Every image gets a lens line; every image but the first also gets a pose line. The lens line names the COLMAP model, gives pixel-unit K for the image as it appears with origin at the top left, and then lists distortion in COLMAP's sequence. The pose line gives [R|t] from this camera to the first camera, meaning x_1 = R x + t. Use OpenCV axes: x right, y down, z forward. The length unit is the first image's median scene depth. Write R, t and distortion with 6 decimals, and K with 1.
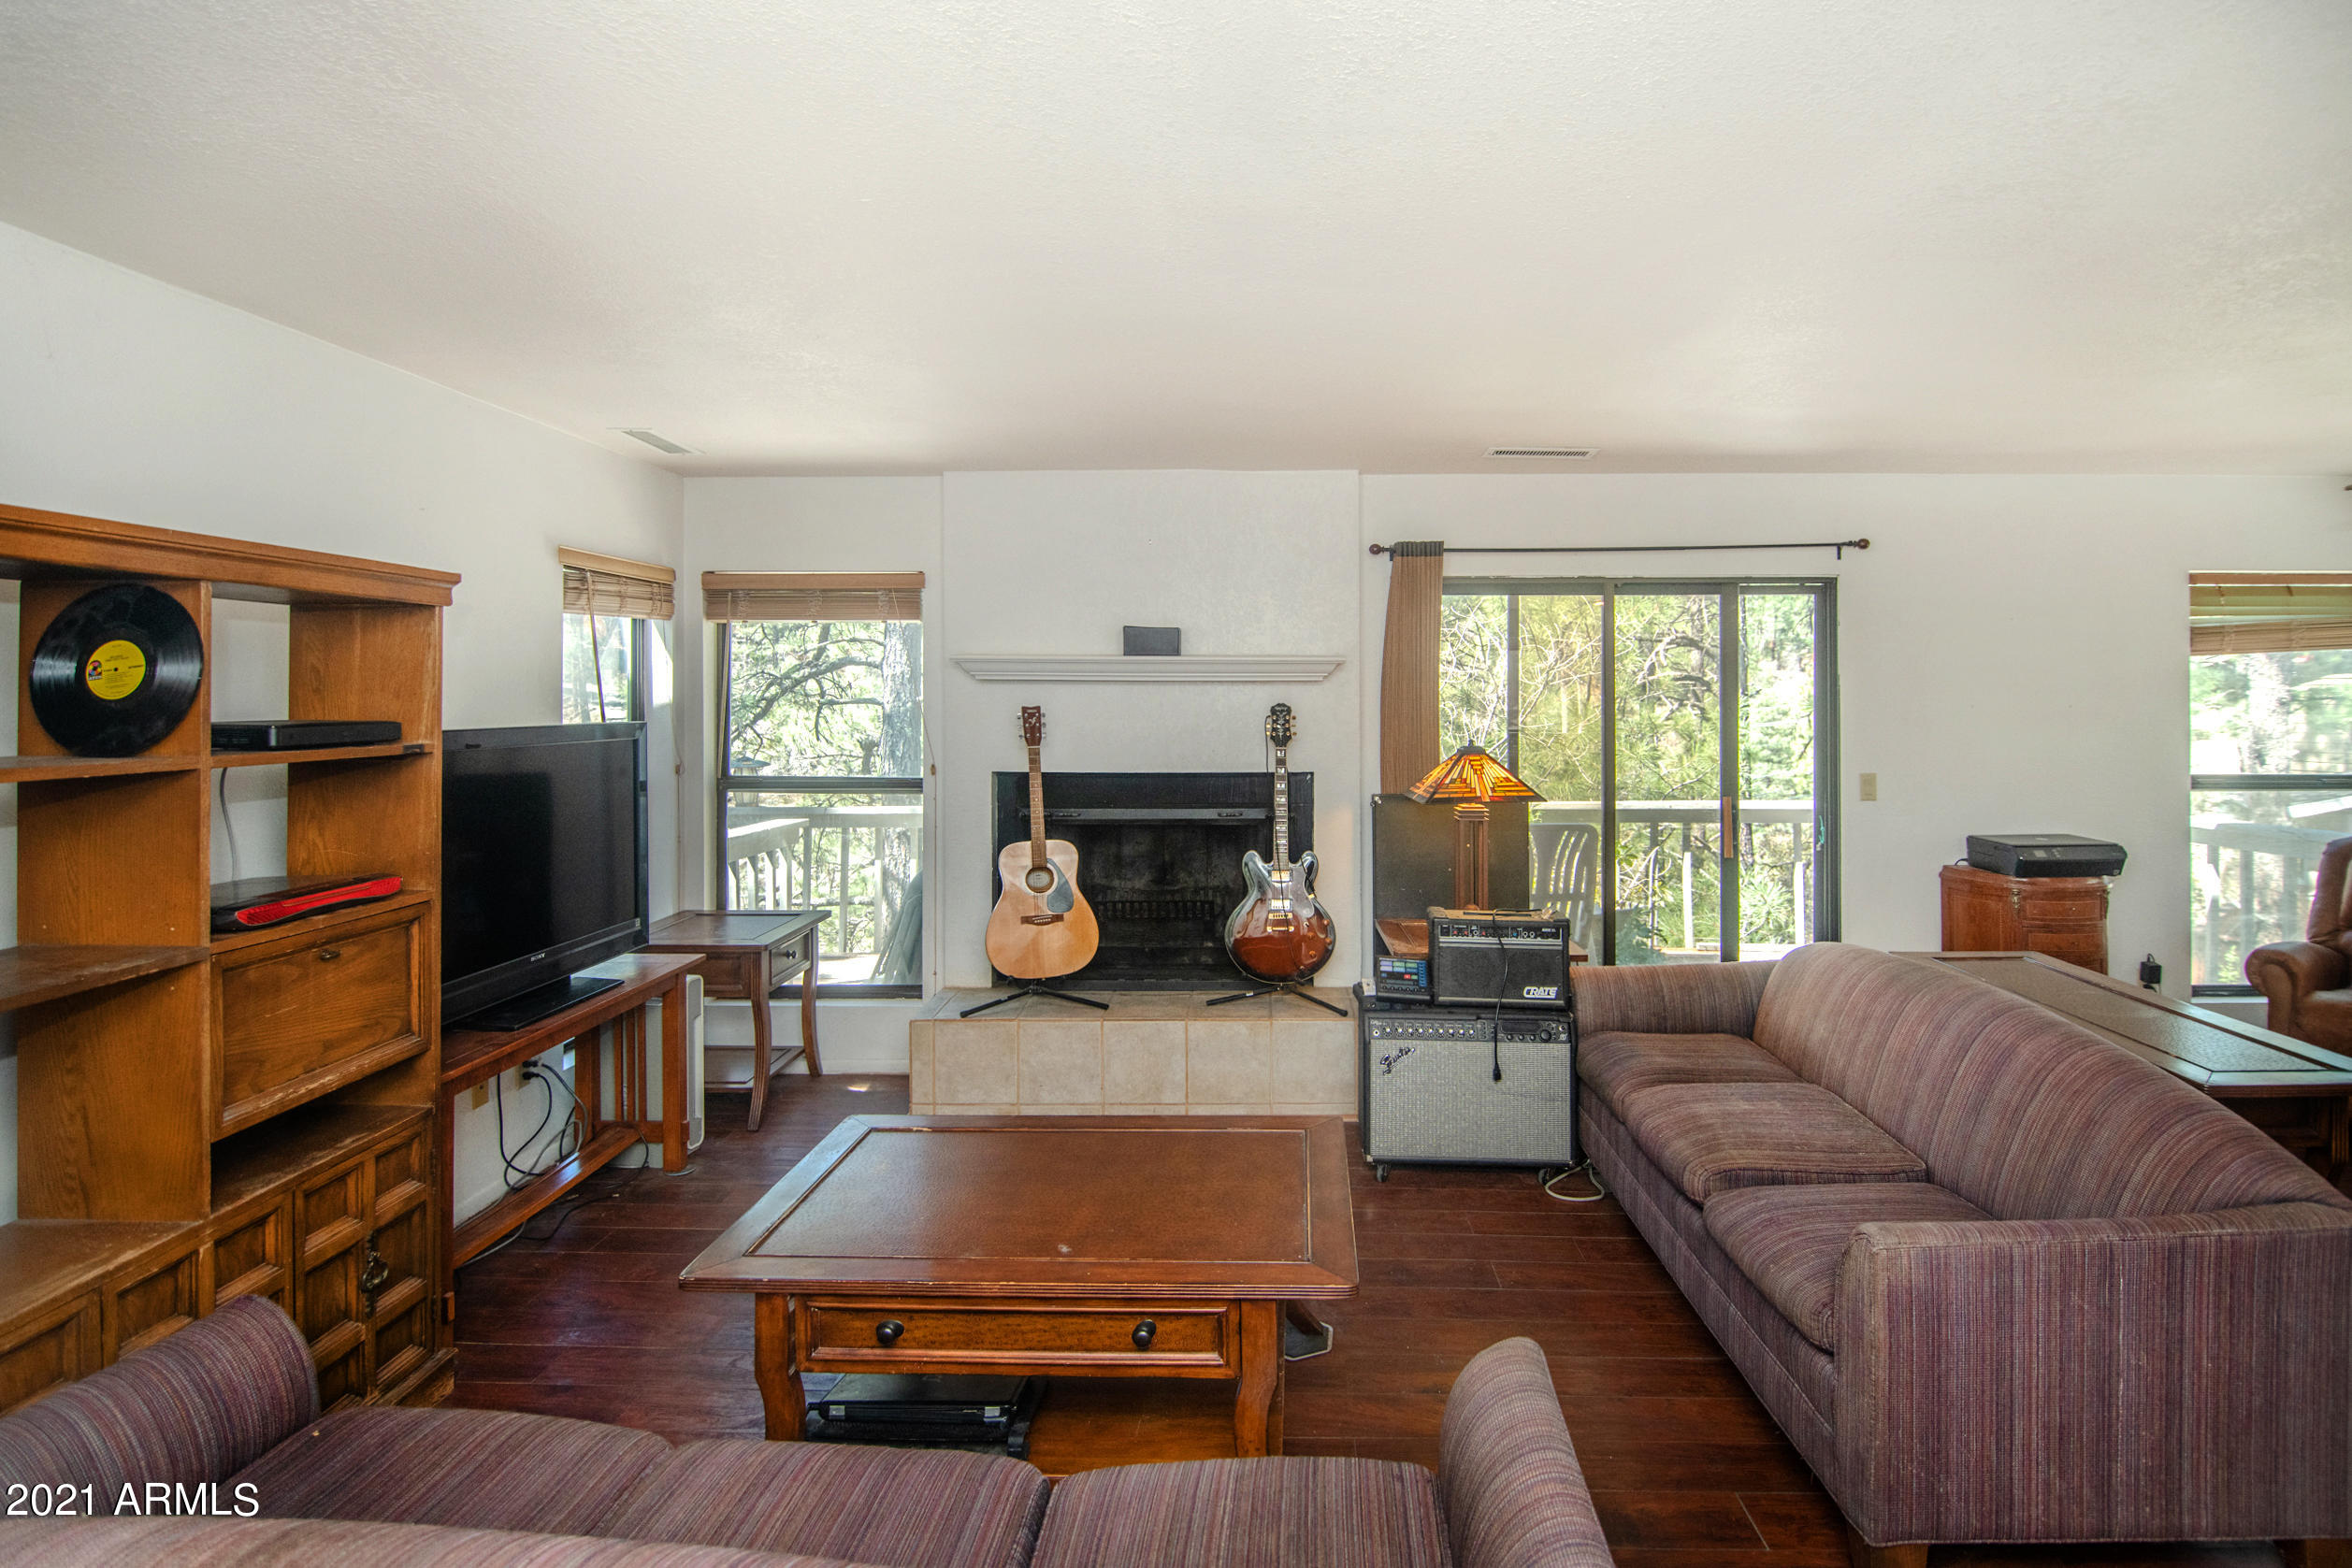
lens RADIAL K [[1154.0, 0, 1226.2], [0, 1154.0, 700.6], [0, 0, 1]] dist [-0.003078, -0.004040]
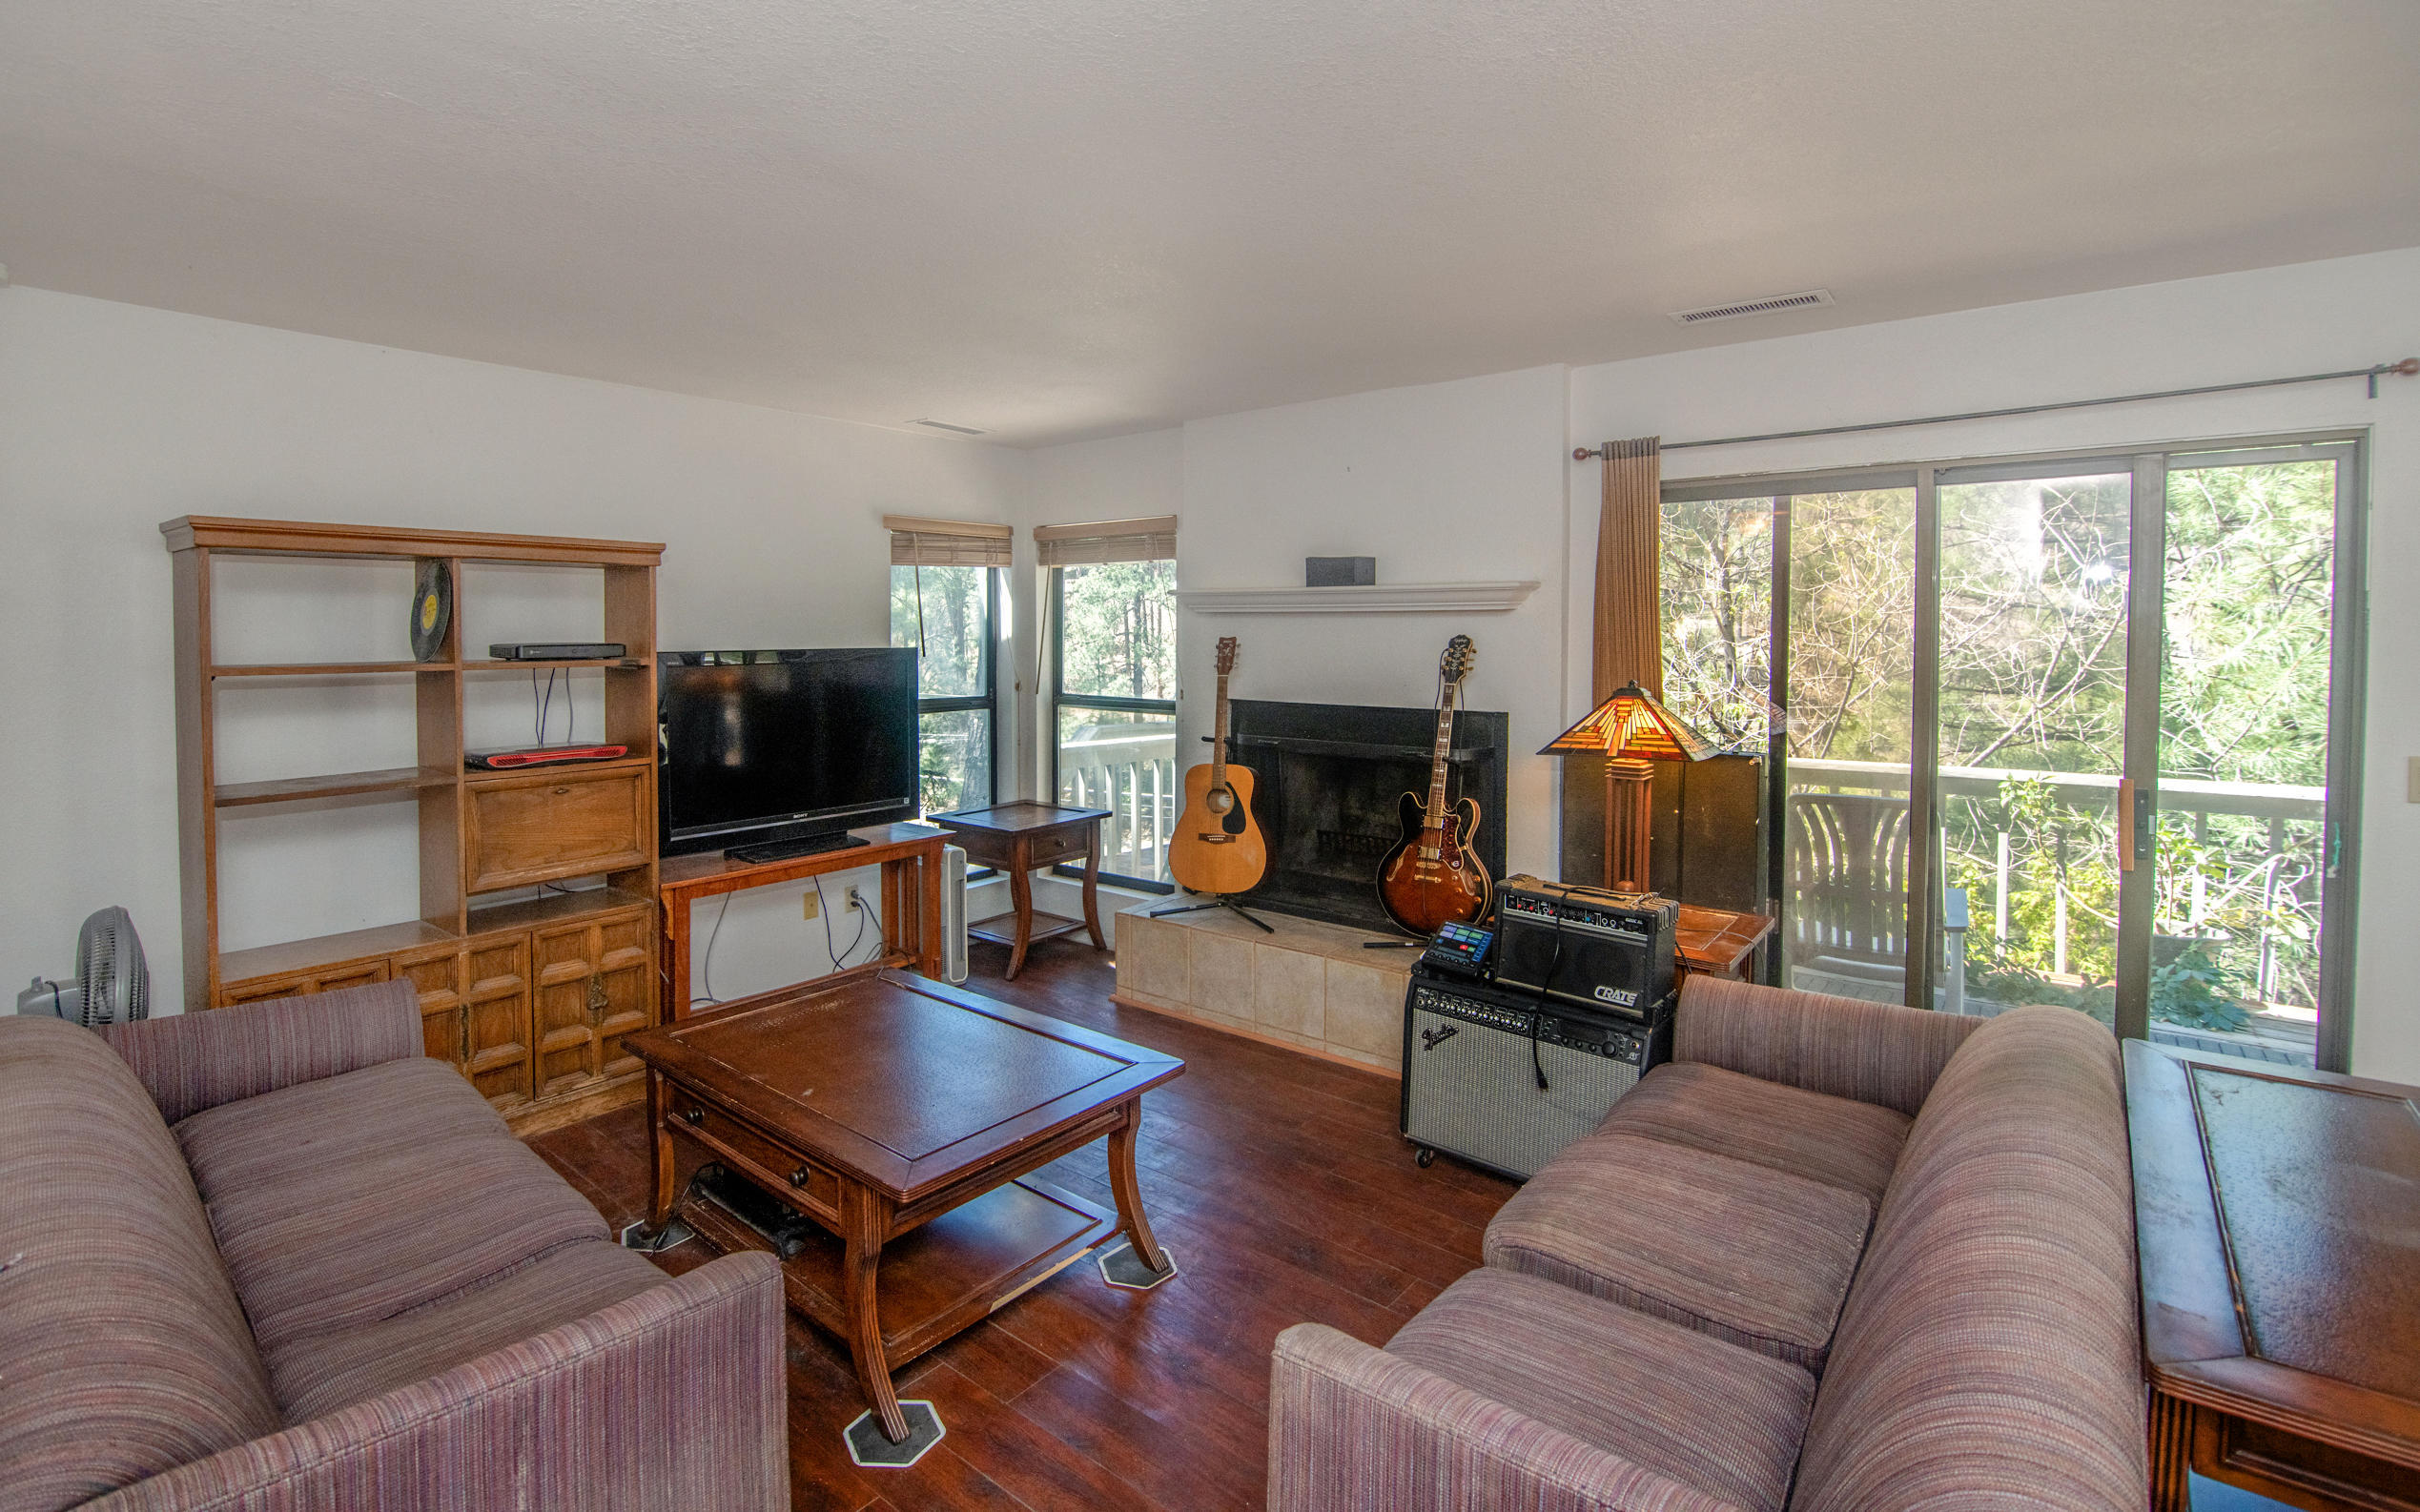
lens RADIAL K [[1101.1, 0, 1161.6], [0, 1101.1, 668.7], [0, 0, 1]] dist [-0.005330, -0.001761]
pose [[0.781002, 0.022441, -0.624125, 0.415759], [-0.001518, 0.999419, 0.034036, -0.000448], [0.624527, -0.025635, 0.780583, 0.174918]]
